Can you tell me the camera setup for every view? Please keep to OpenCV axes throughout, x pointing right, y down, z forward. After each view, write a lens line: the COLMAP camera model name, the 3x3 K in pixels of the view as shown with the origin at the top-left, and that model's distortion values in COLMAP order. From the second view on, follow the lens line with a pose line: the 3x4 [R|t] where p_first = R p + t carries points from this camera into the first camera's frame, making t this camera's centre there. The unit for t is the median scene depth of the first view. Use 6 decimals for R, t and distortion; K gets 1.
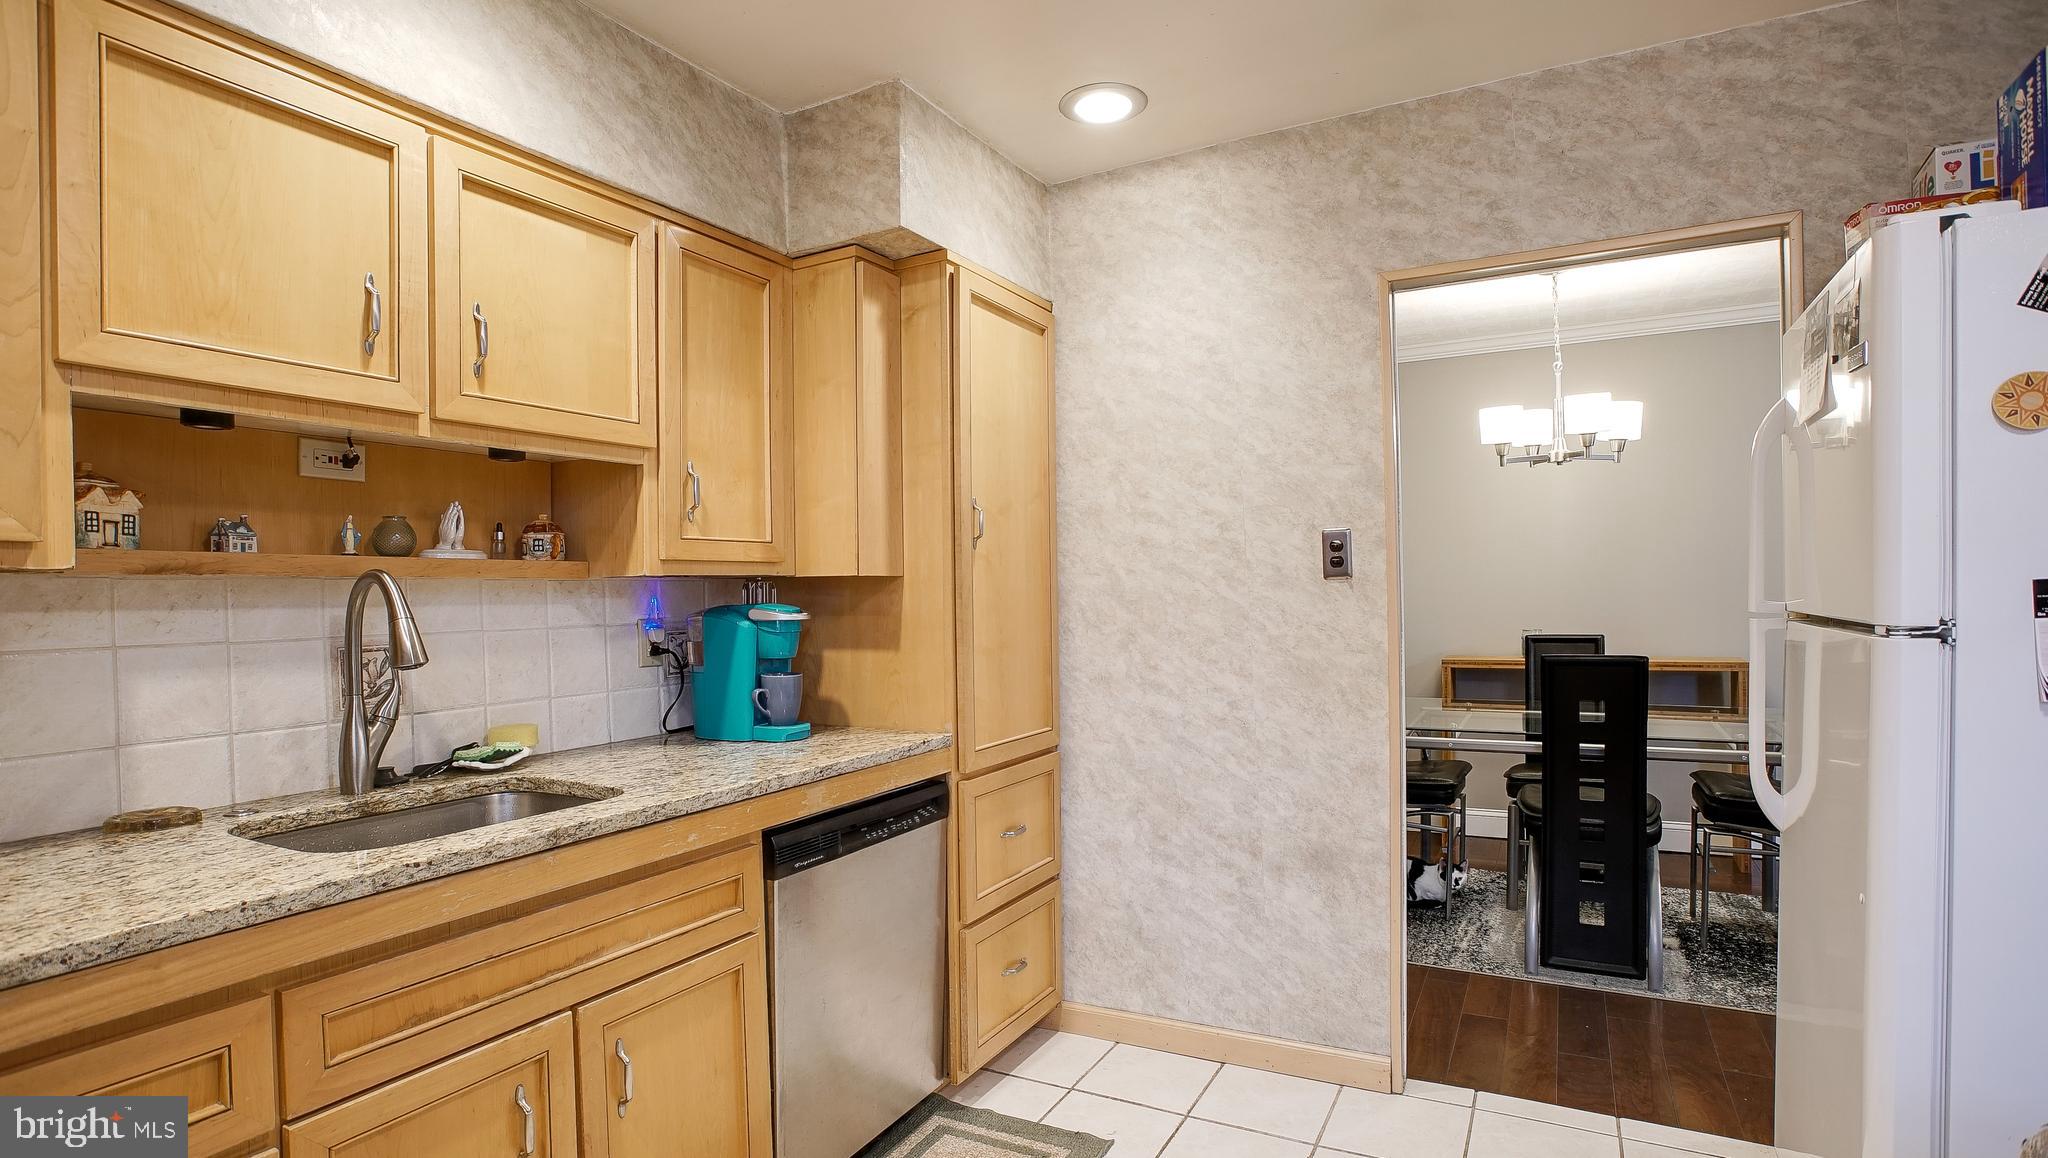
lens RADIAL K [[1058.2, 0, 1020.0], [0, 1058.2, 617.7], [0, 0, 1]] dist [-0.004762, -0.000221]
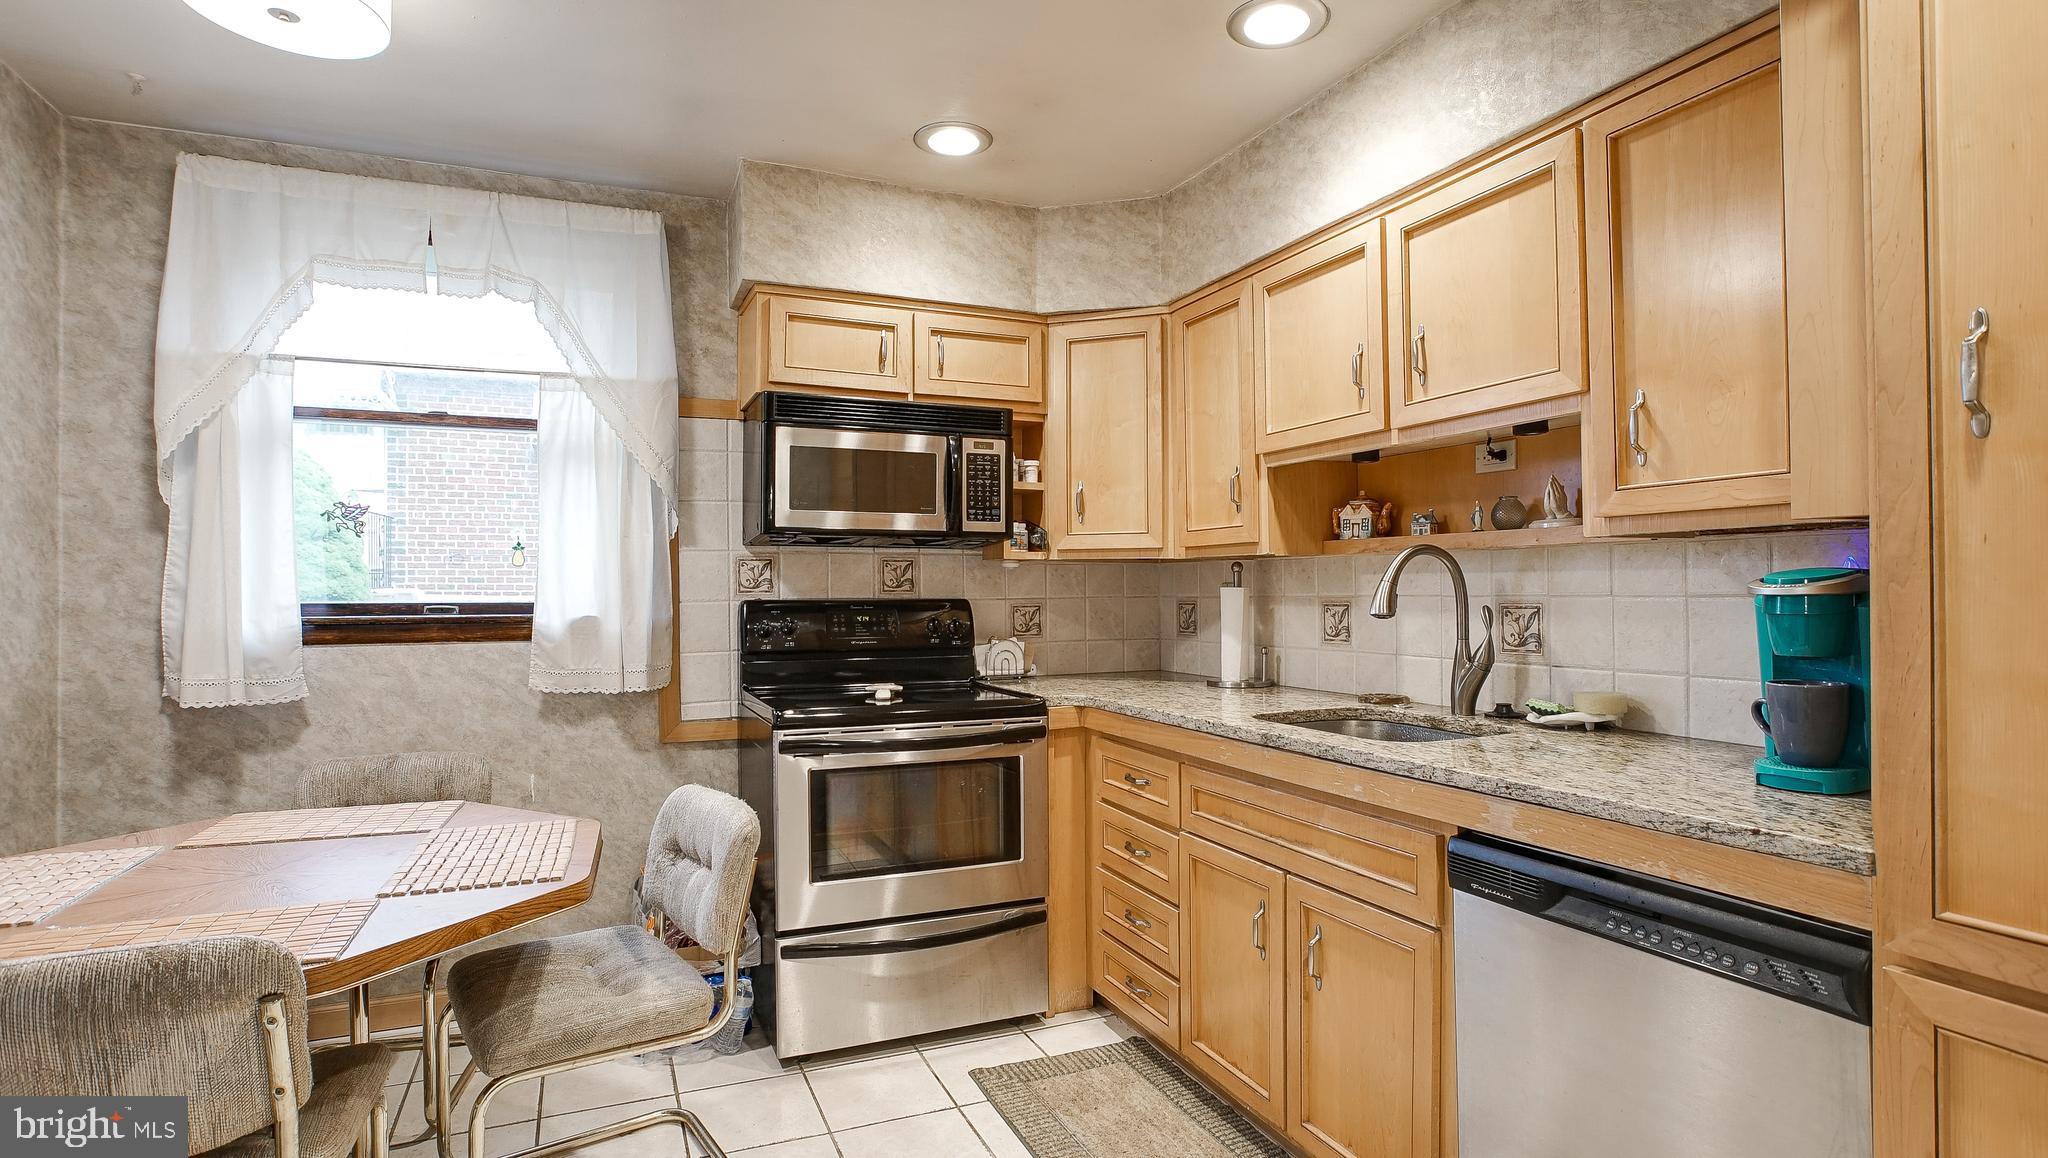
lens RADIAL K [[1058.2, 0, 1020.0], [0, 1058.2, 617.7], [0, 0, 1]] dist [-0.004762, -0.000221]
pose [[-0.626420, 0.041619, -0.778374, 0.741476], [0.000754, 0.998605, 0.052787, -0.023240], [0.779485, 0.032480, -0.625578, 1.406206]]
